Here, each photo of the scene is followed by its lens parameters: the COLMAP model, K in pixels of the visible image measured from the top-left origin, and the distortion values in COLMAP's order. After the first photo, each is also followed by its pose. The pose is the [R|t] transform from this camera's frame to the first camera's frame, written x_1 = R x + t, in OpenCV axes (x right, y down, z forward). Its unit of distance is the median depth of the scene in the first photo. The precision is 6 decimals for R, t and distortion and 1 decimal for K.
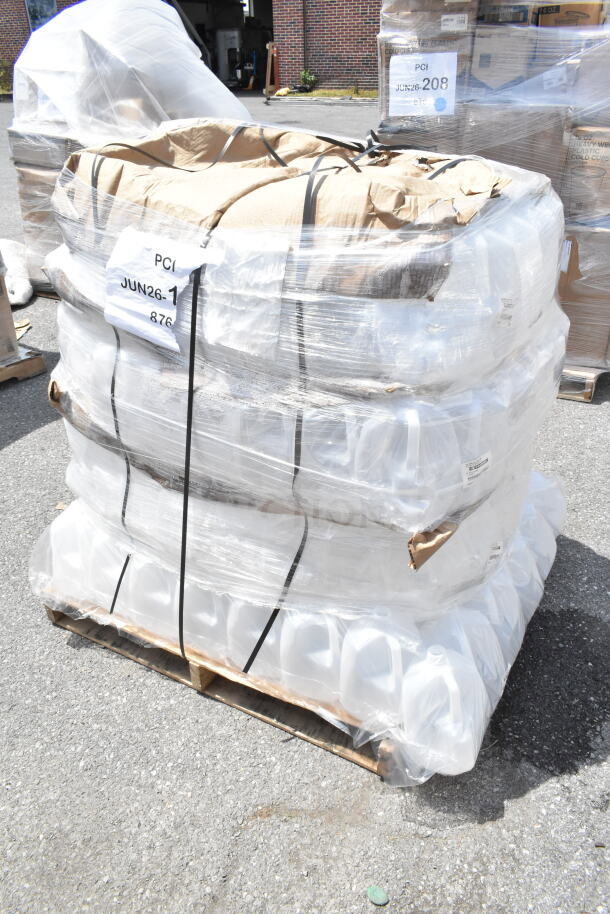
lens RADIAL K [[703.2, 0, 302.0], [0, 703.2, 454.3], [0, 0, 1]] dist [-0.011674, -0.003073]
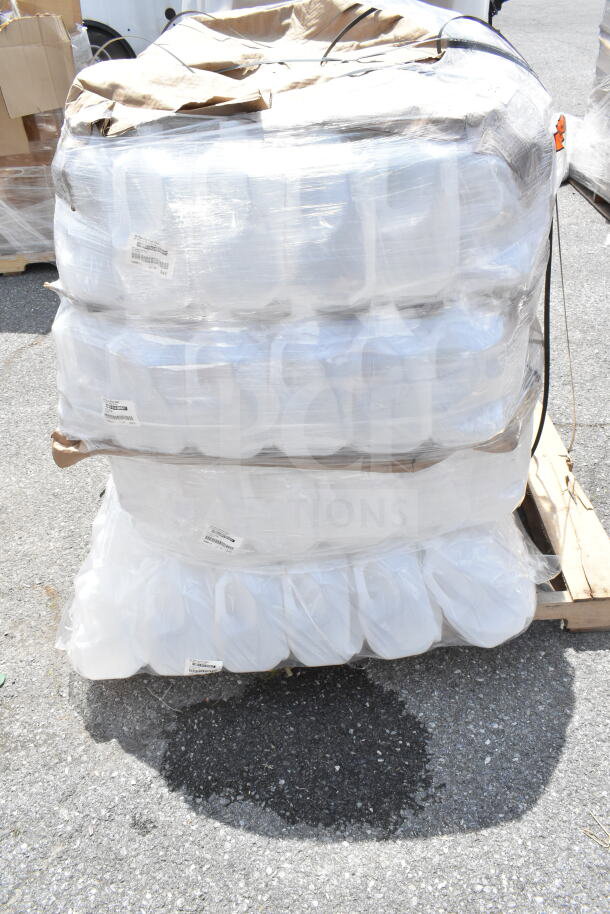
lens RADIAL K [[703.2, 0, 303.9], [0, 703.2, 457.7], [0, 0, 1]] dist [-0.011674, -0.003073]
pose [[0.496461, 0.513977, -0.699538, 0.754145], [-0.393407, 0.851575, 0.346484, -0.248354], [0.773794, 0.103187, 0.624976, 0.442659]]
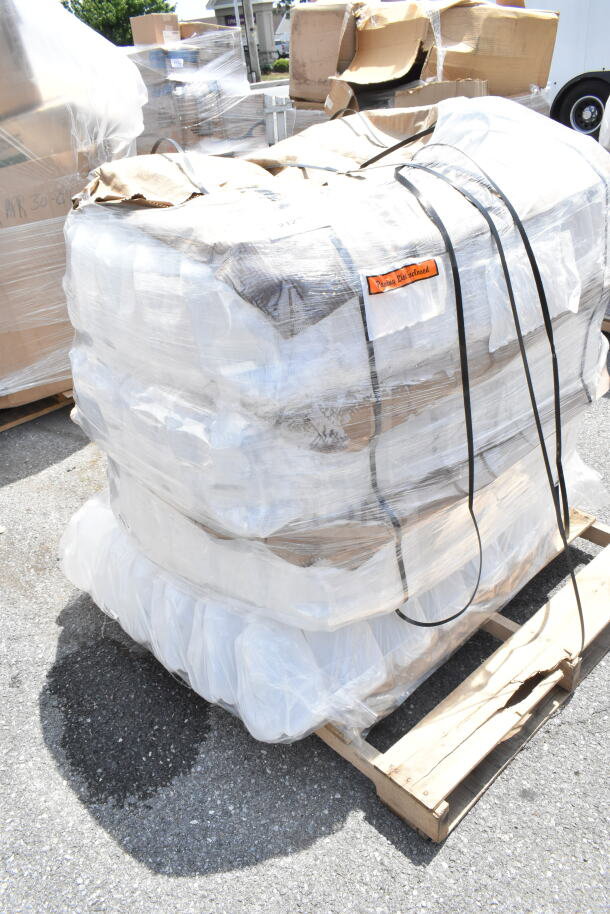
lens RADIAL K [[703.2, 0, 299.9], [0, 703.2, 458.6], [0, 0, 1]] dist [-0.011674, -0.003073]
pose [[-0.294109, 0.537378, -0.790395, 0.866392], [-0.395552, 0.684390, 0.612493, -0.612709], [0.870079, 0.492783, 0.011276, 1.002761]]
